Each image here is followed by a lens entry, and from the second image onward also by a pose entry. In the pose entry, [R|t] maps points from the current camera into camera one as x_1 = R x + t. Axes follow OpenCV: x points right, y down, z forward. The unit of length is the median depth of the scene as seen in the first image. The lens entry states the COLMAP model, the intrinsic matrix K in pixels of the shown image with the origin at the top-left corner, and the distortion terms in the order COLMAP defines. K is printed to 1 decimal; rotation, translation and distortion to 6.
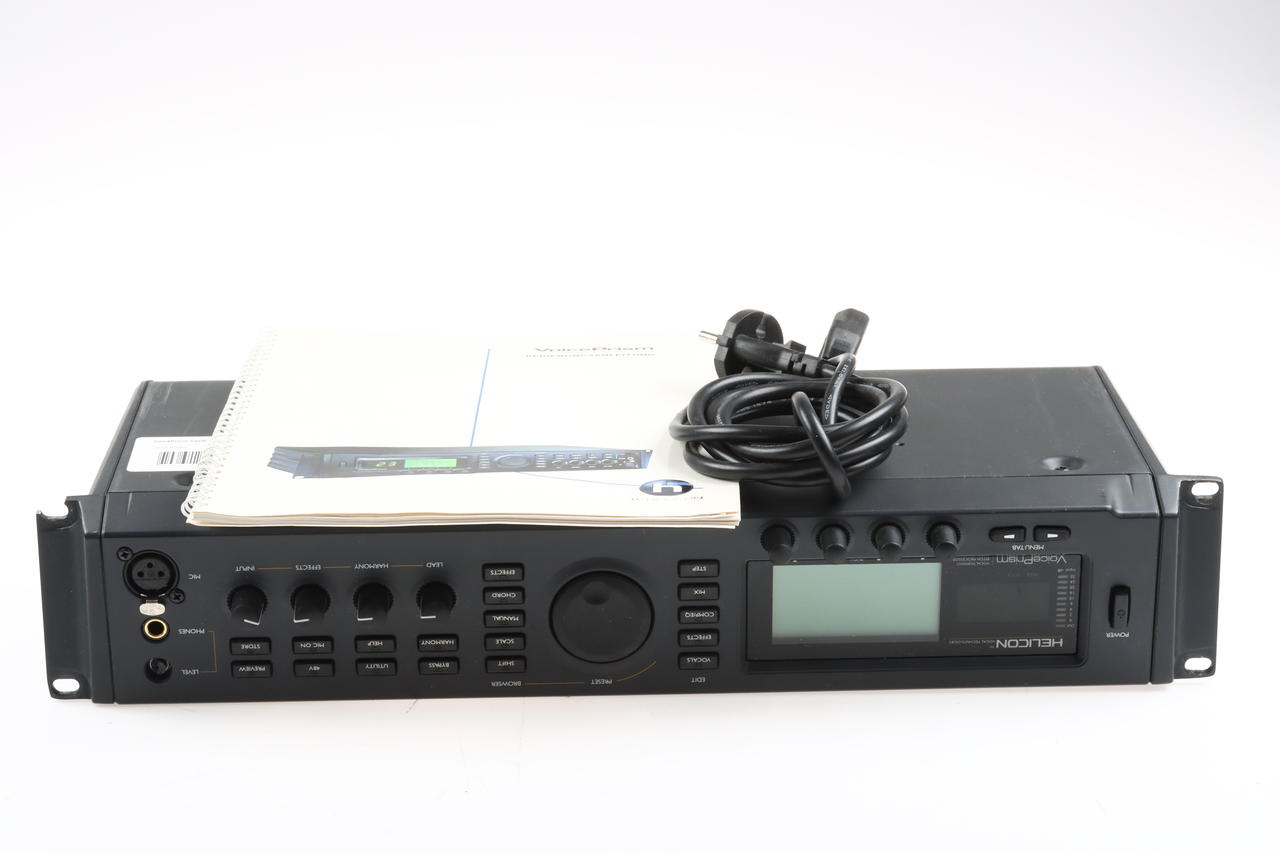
lens RADIAL K [[3708.0, 0, 637.7], [0, 3708.0, 424.7], [0, 0, 1]] dist [-0.062295, 0.000000]
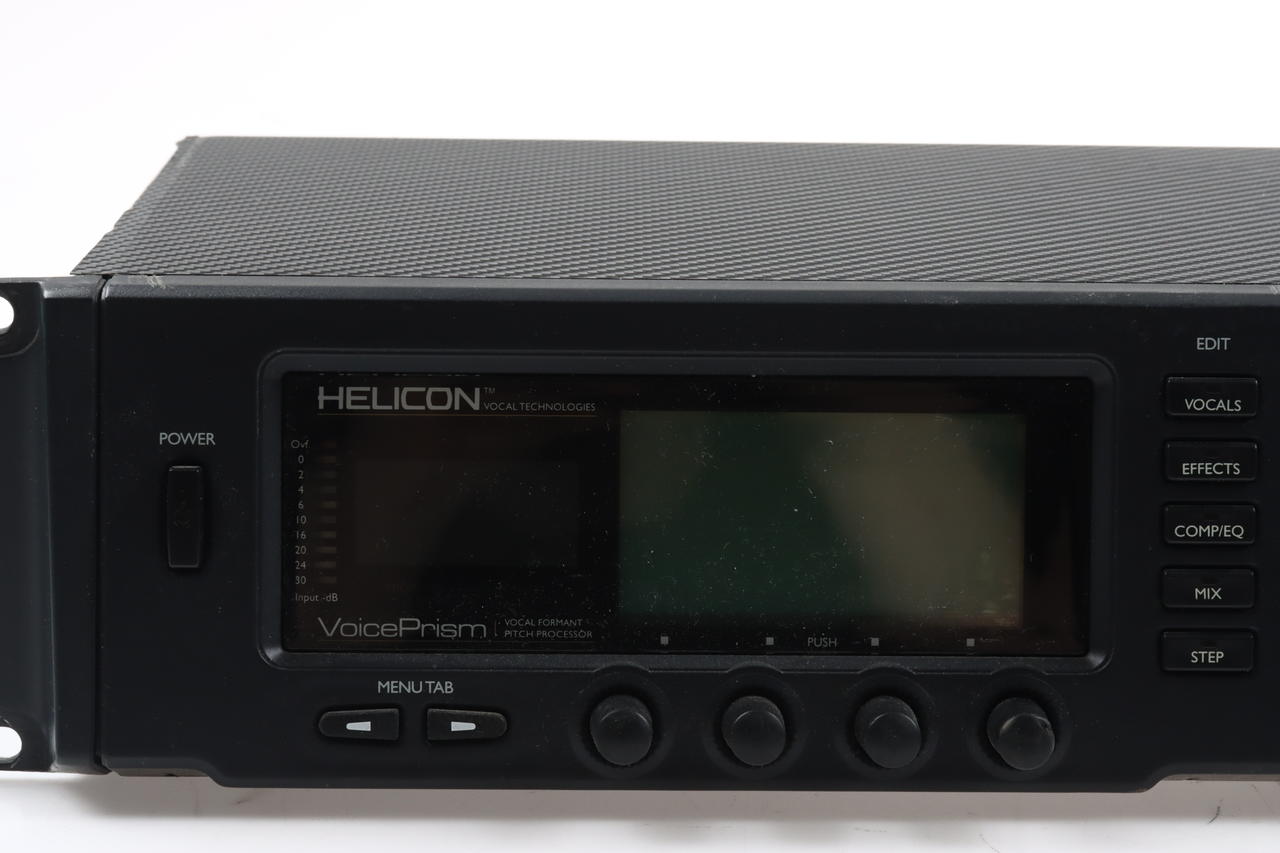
lens RADIAL K [[3708.0, 0, 638.8], [0, 3708.0, 426.4], [0, 0, 1]] dist [-0.062295, 0.000000]
pose [[-0.999121, -0.013030, -0.039831, 0.096347], [0.030765, -0.873429, -0.485979, 0.258884], [-0.028457, -0.486778, 0.873062, 0.644377]]
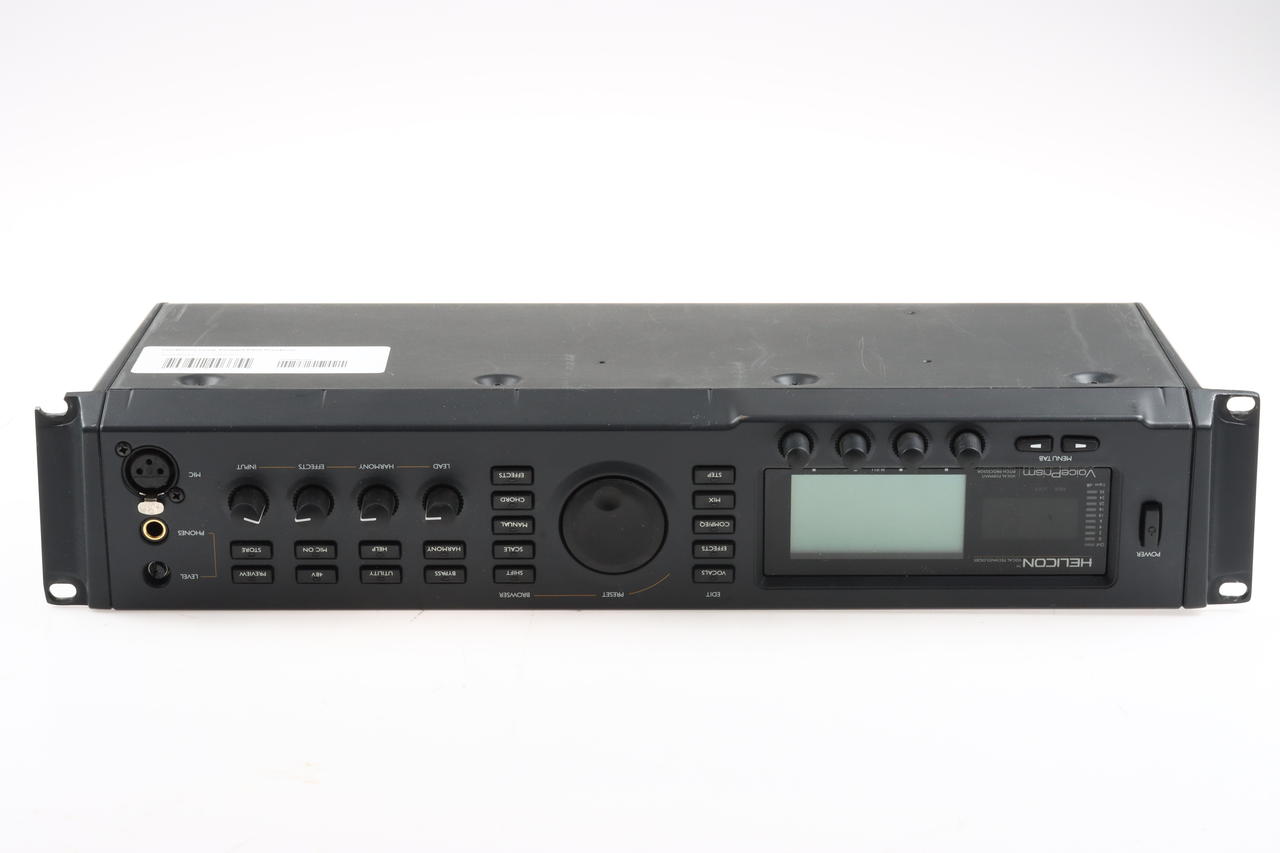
lens RADIAL K [[3708.0, 0, 641.8], [0, 3708.0, 428.1], [0, 0, 1]] dist [-0.062295, 0.000000]
pose [[0.999474, 0.015315, -0.028569, 0.024843], [-0.016628, 0.998790, -0.046285, 0.071004], [0.027826, 0.046736, 0.998520, 0.032257]]
